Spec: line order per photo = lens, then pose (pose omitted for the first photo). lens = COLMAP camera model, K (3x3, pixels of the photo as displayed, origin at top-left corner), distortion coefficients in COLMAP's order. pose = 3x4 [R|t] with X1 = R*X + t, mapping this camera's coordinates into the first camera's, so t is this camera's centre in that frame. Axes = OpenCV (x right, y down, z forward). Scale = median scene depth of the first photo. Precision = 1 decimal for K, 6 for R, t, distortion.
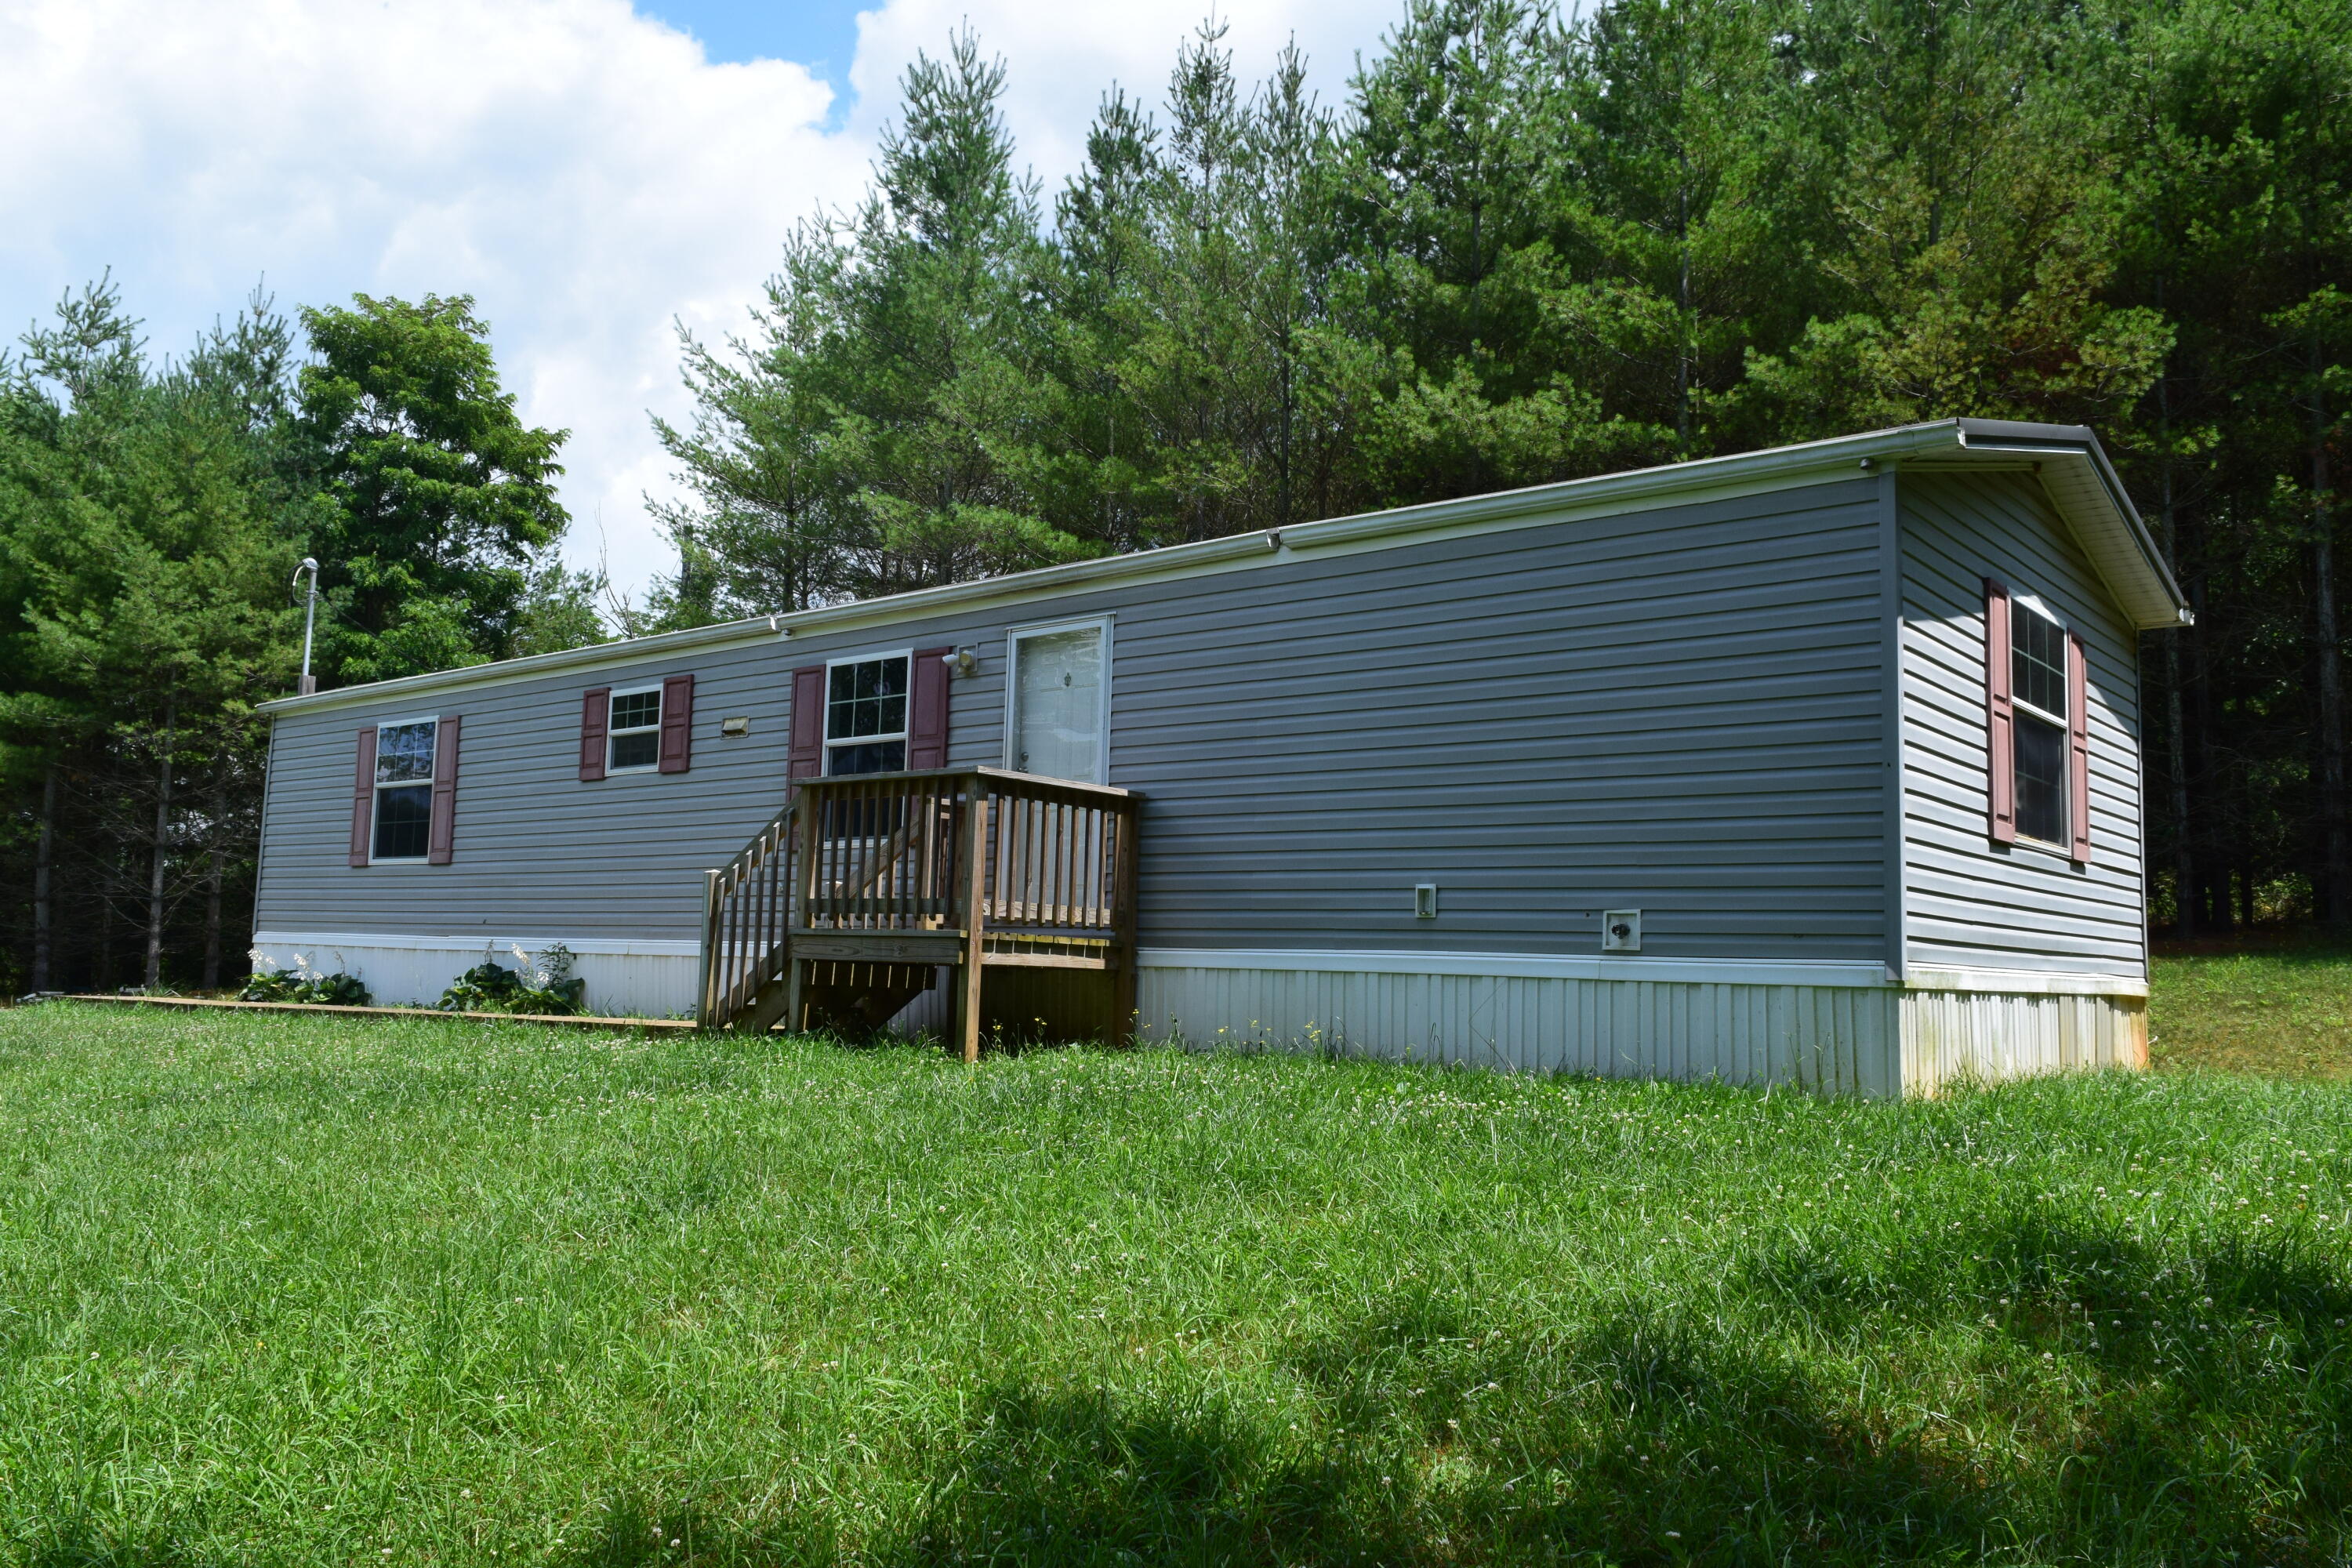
lens RADIAL K [[1816.6, 0, 1150.3], [0, 1816.6, 784.0], [0, 0, 1]] dist [-0.026130, 0.026405]
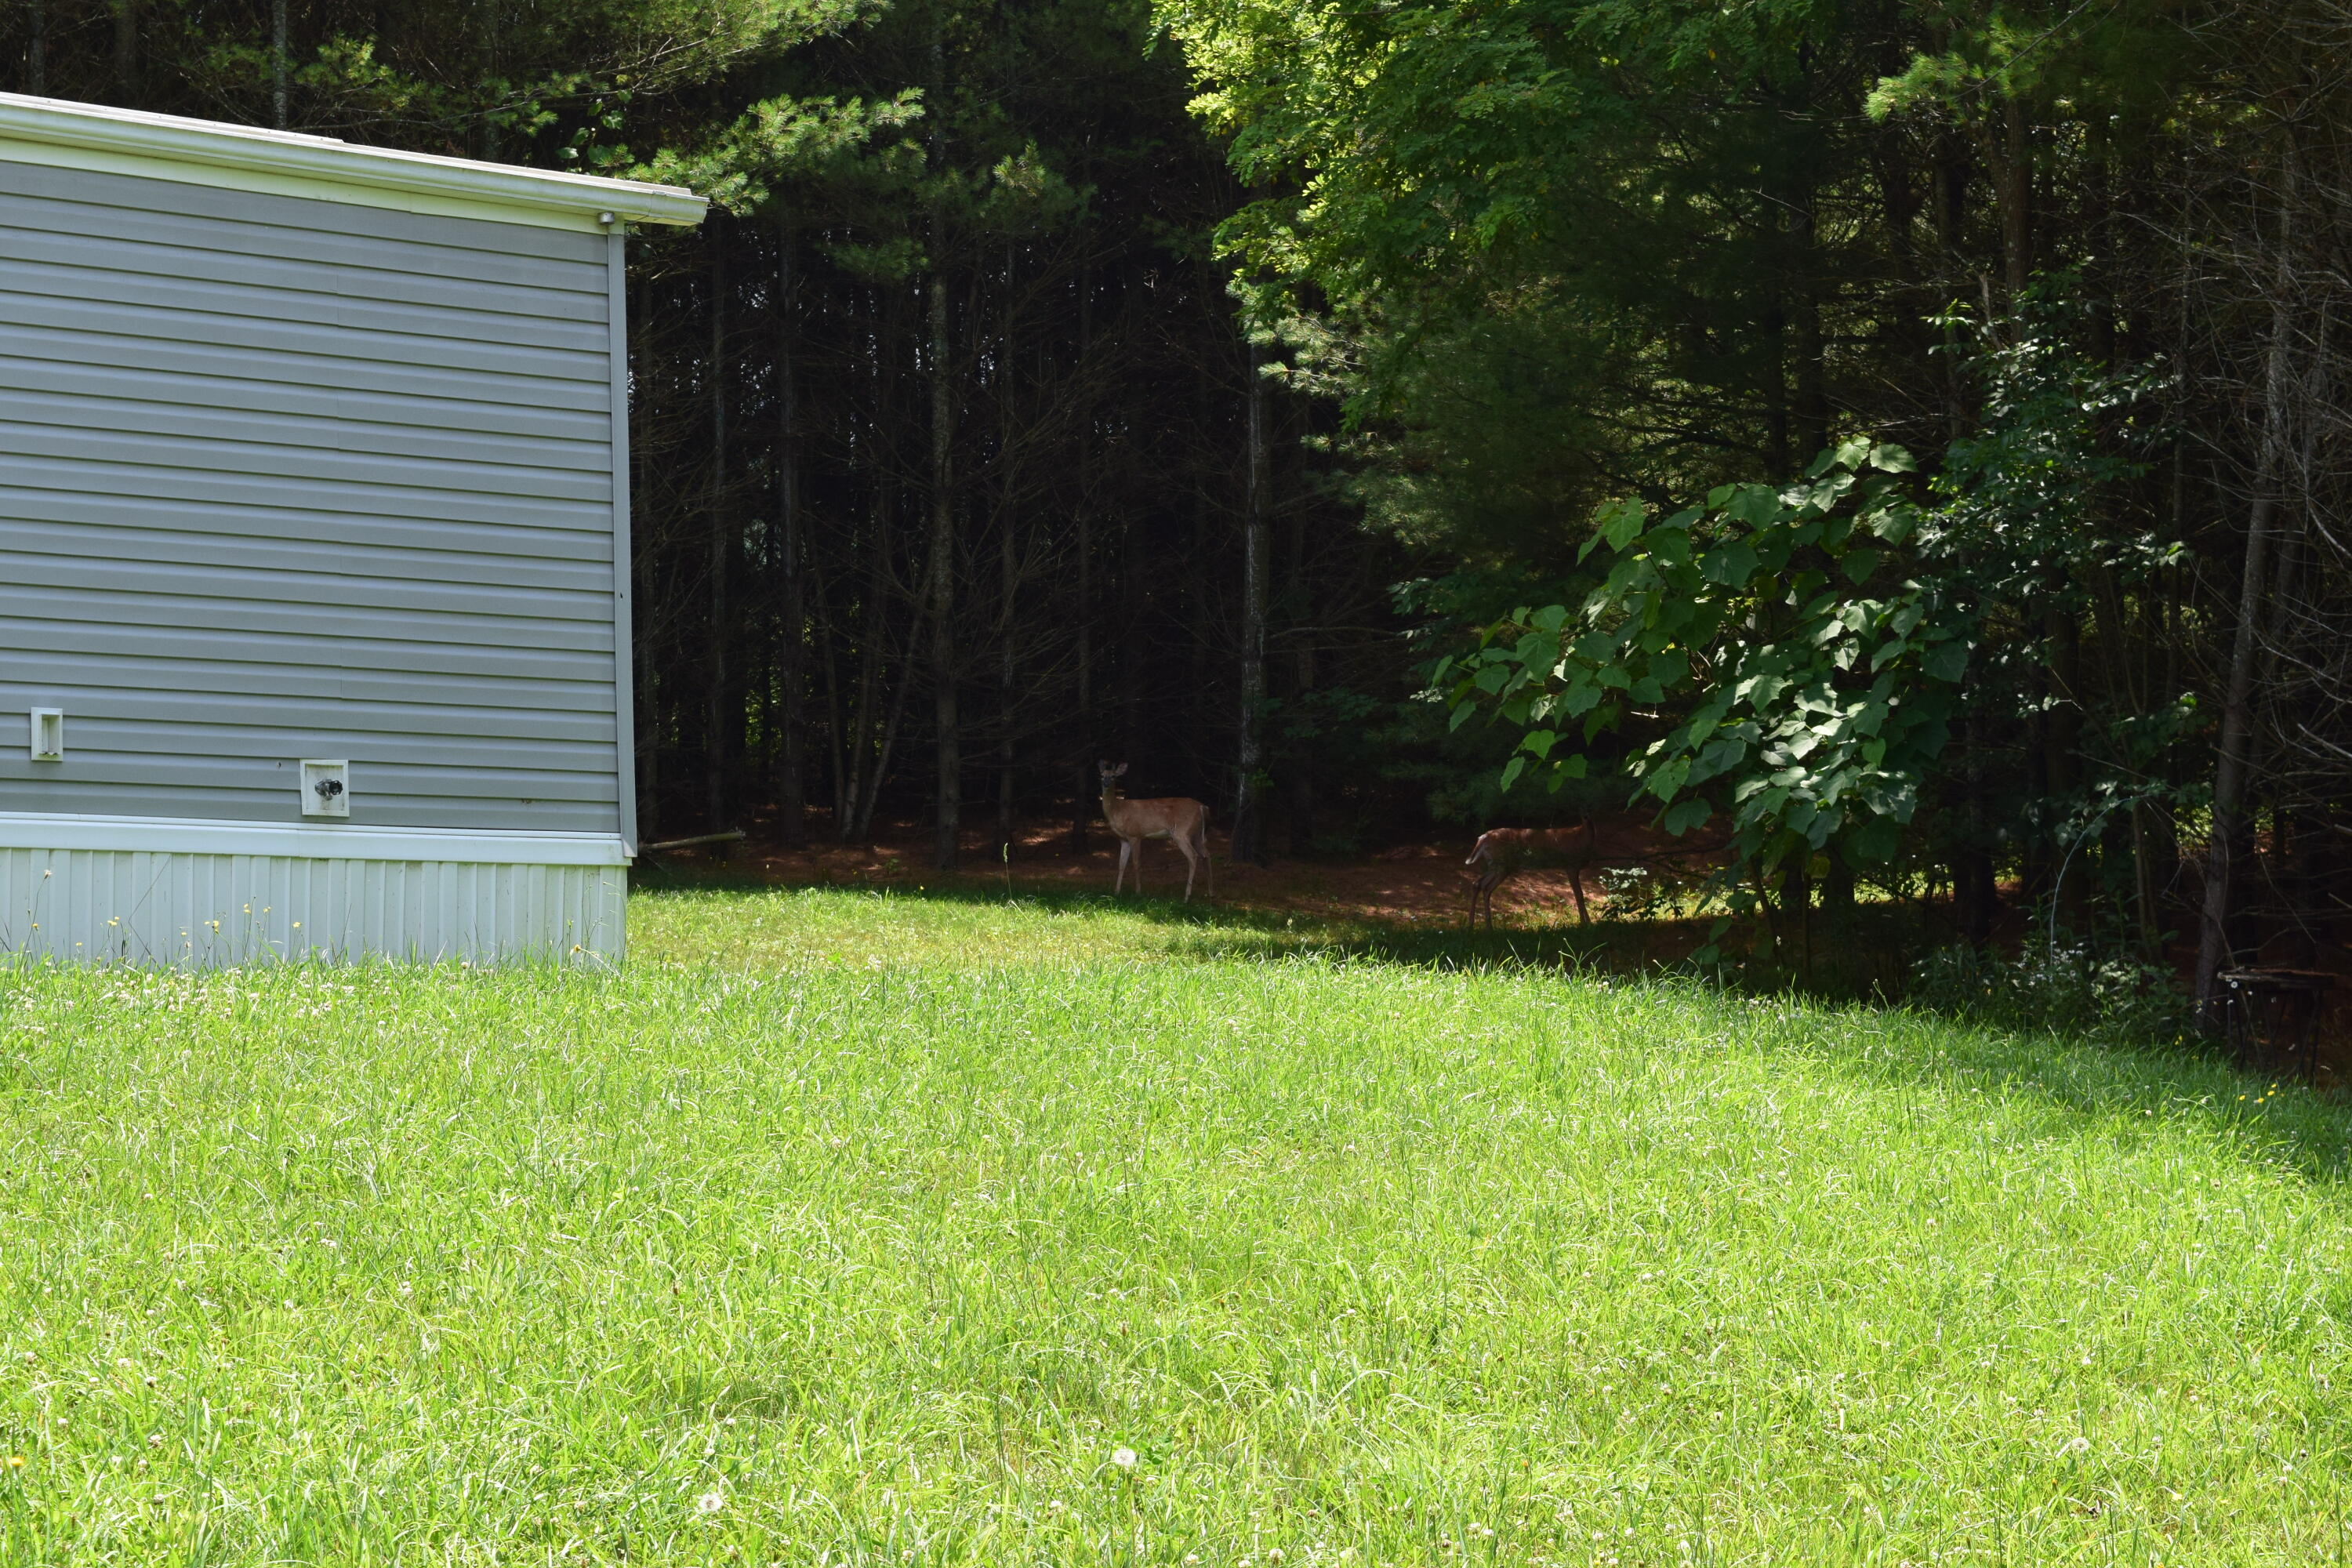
lens RADIAL K [[5394.0, 0, 1160.6], [0, 5394.0, 769.8], [0, 0, 1]] dist [0.023722, 0.000000]
pose [[0.109465, 0.036761, 0.993311, -0.580380], [-0.077956, 0.996555, -0.028290, 0.034479], [-0.990929, -0.074337, 0.111954, 0.139217]]
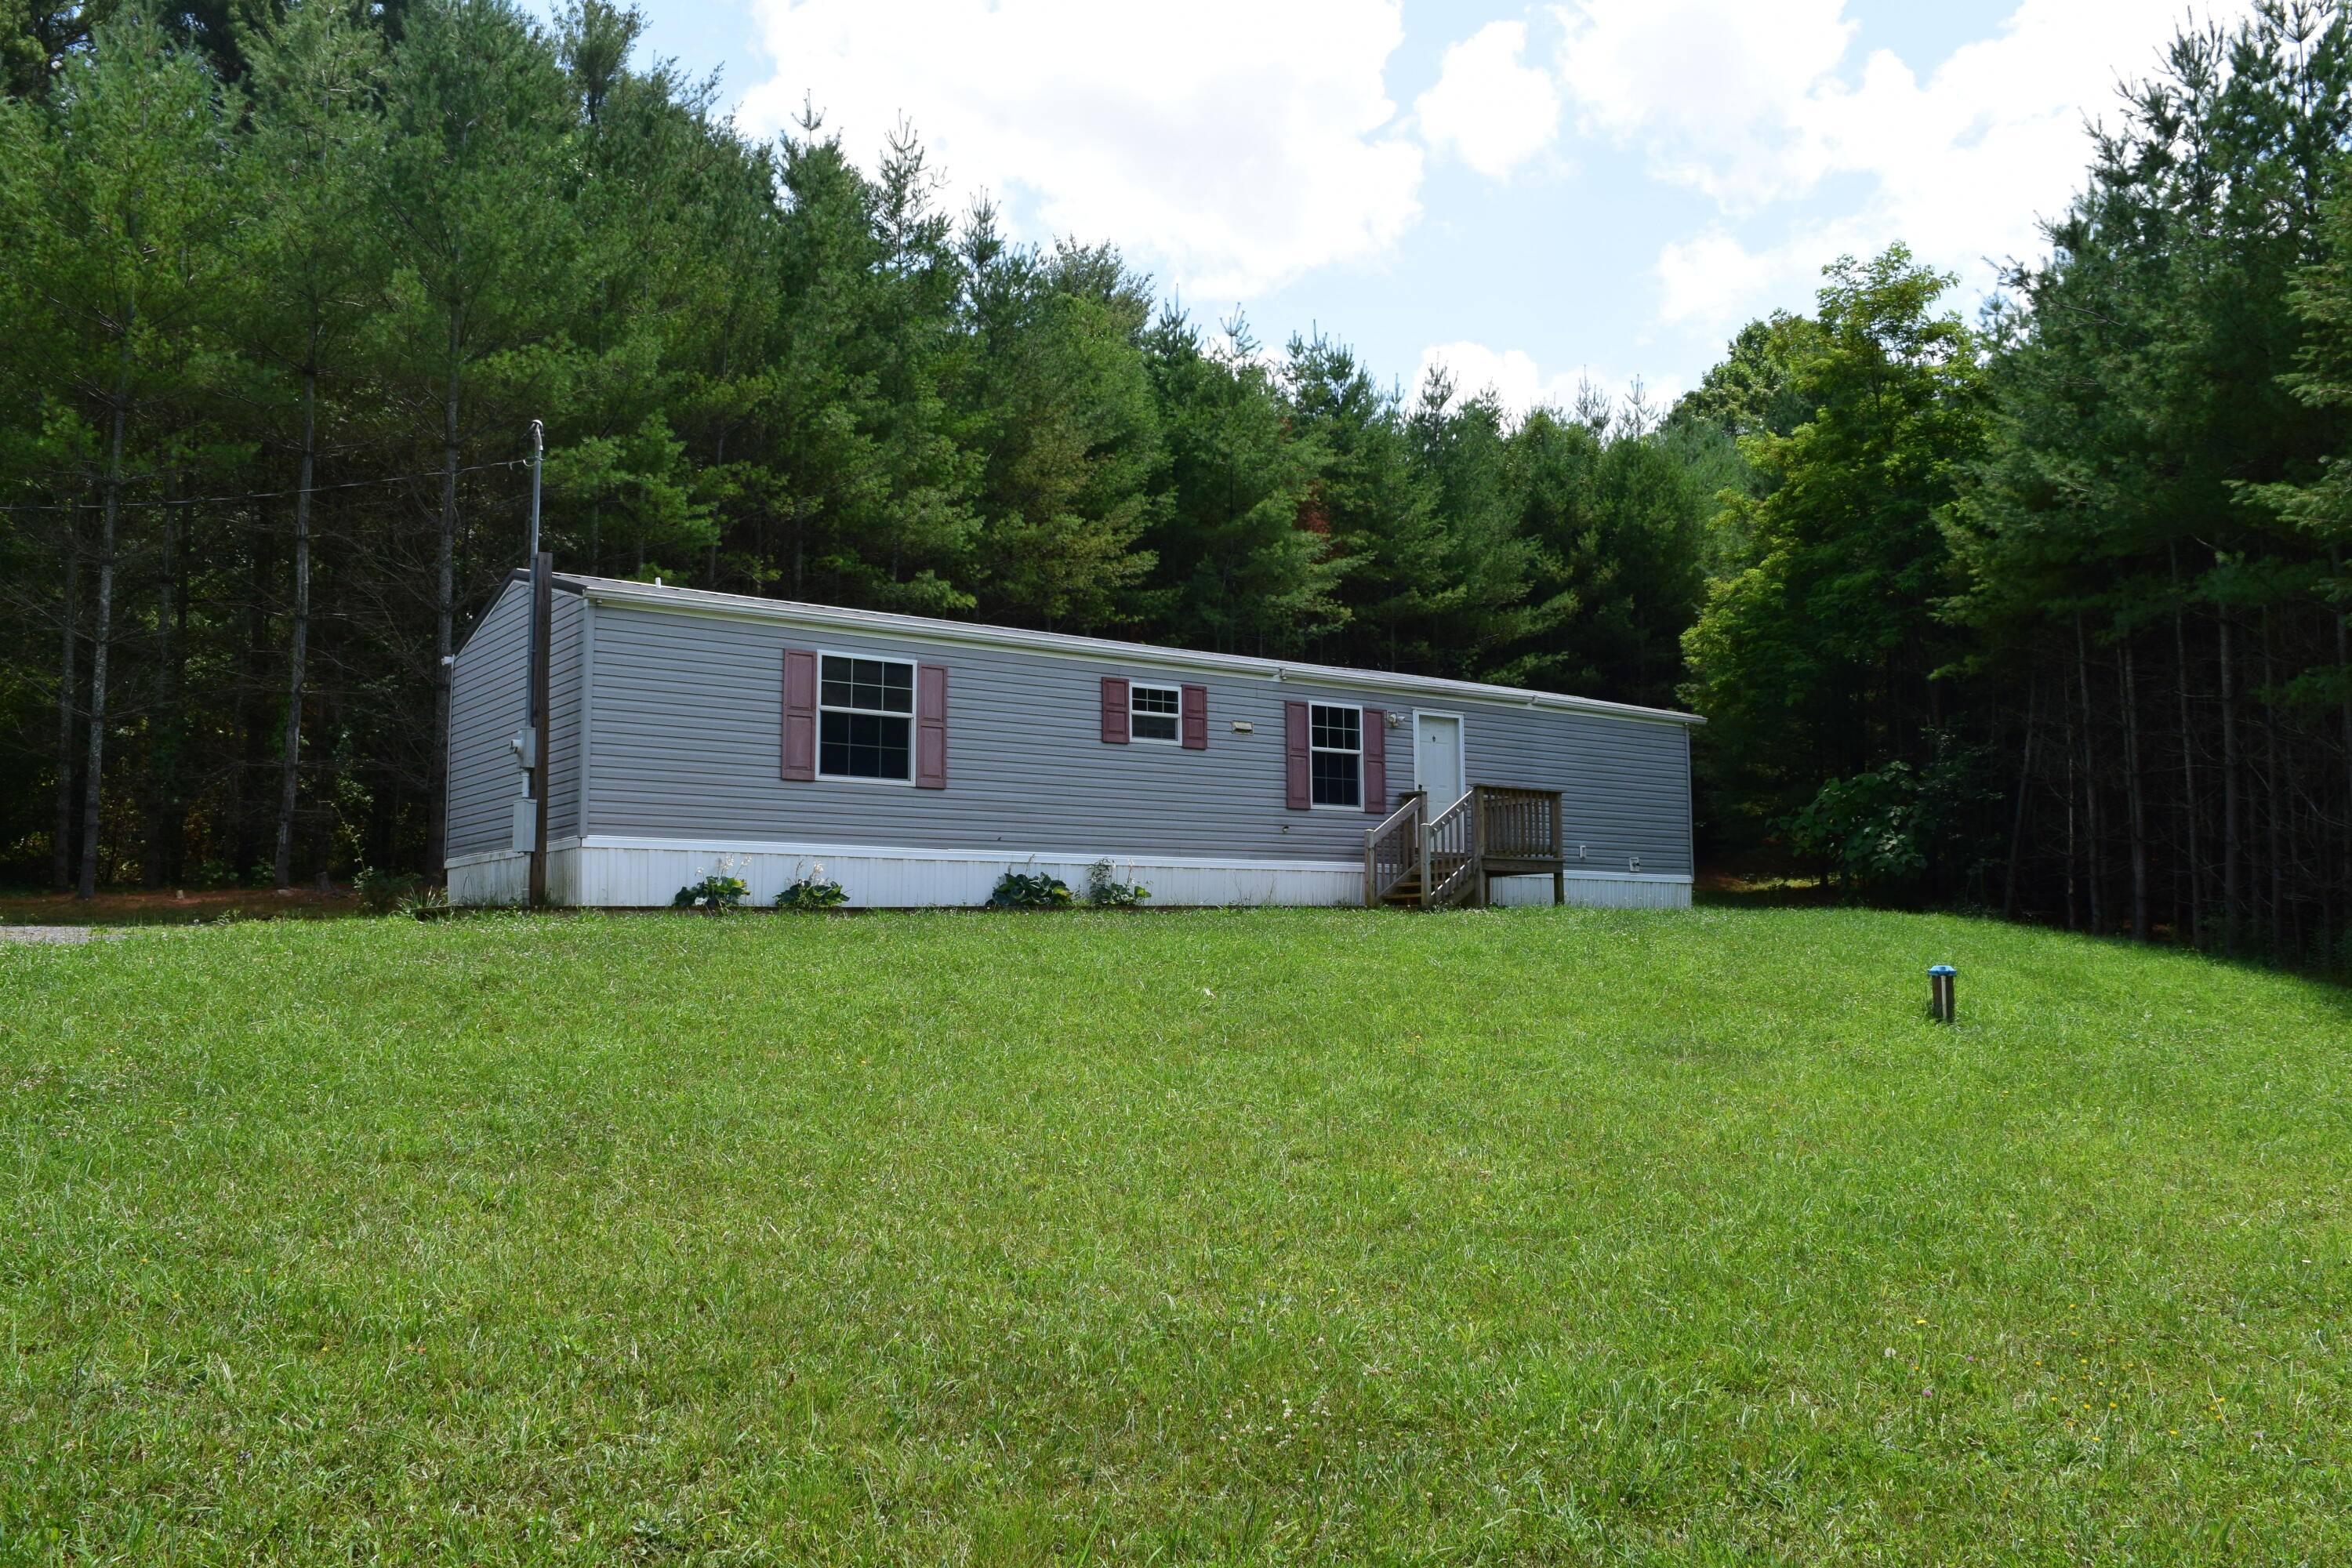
lens RADIAL K [[1816.6, 0, 1164.7], [0, 1816.6, 782.3], [0, 0, 1]] dist [-0.026130, 0.026405]
pose [[0.226472, 0.060640, 0.972128, -0.893608], [-0.091073, 0.995006, -0.040851, 0.044136], [-0.969751, -0.079283, 0.230863, 0.341739]]
